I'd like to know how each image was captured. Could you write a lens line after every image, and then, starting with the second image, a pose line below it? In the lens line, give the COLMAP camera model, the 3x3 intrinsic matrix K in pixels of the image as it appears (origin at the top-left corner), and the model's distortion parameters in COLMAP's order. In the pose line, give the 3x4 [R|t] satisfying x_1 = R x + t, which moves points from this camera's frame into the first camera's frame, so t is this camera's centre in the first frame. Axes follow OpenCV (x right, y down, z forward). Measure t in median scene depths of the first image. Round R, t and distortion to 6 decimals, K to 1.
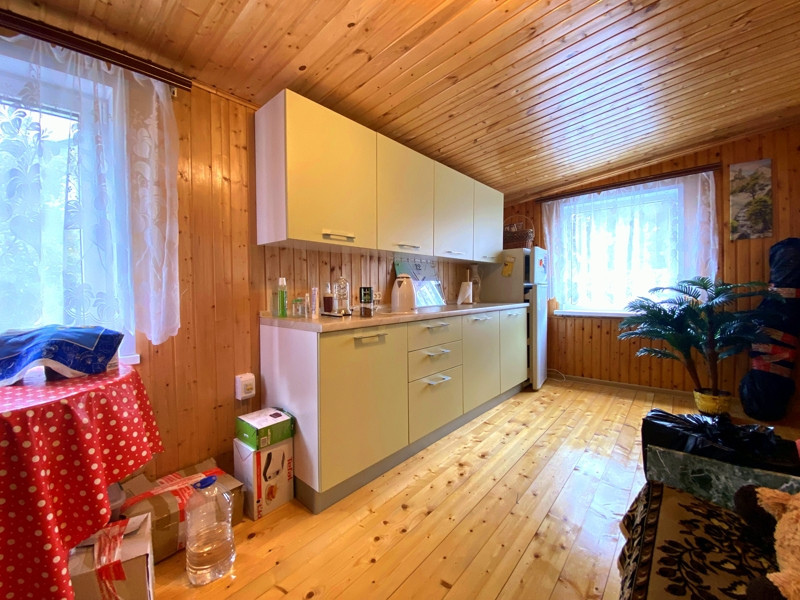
lens RADIAL K [[324.1, 0, 395.9], [0, 324.1, 297.9], [0, 0, 1]] dist [0.001512, -0.012920]
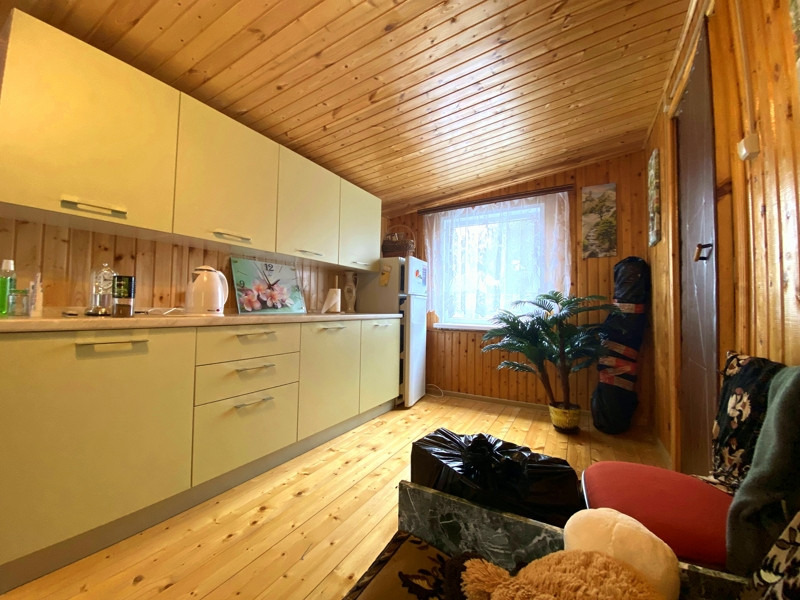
lens RADIAL K [[322.3, 0, 397.3], [0, 322.3, 296.5], [0, 0, 1]] dist [0.047260, -0.044577]
pose [[0.977124, 0.037170, 0.209398, 0.232016], [-0.024487, 0.997723, -0.062842, 0.028291], [-0.211257, 0.056277, 0.975809, 0.088727]]
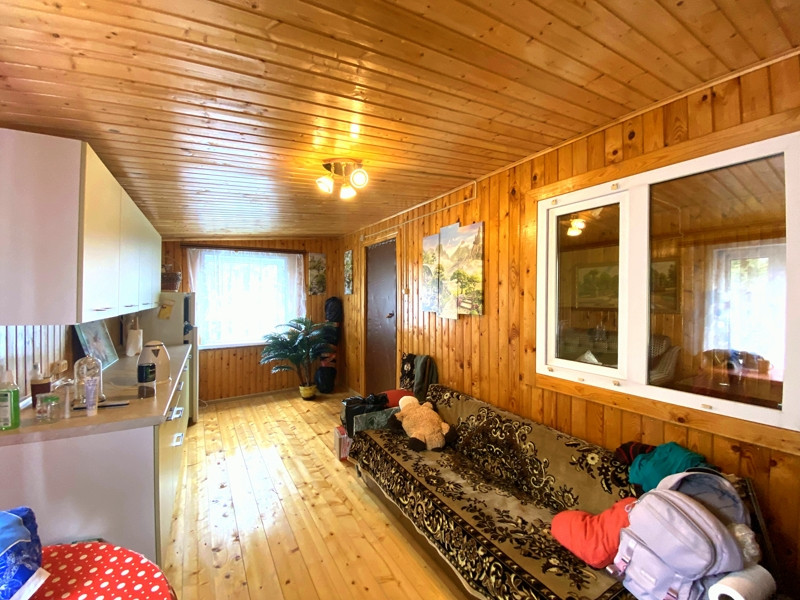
lens RADIAL K [[322.3, 0, 397.3], [0, 322.3, 296.5], [0, 0, 1]] dist [0.047260, -0.044577]
pose [[0.298475, 0.011805, 0.954344, -0.507513], [0.018177, 0.999672, -0.018050, -0.131051], [-0.954244, 0.022734, 0.298163, 0.003713]]
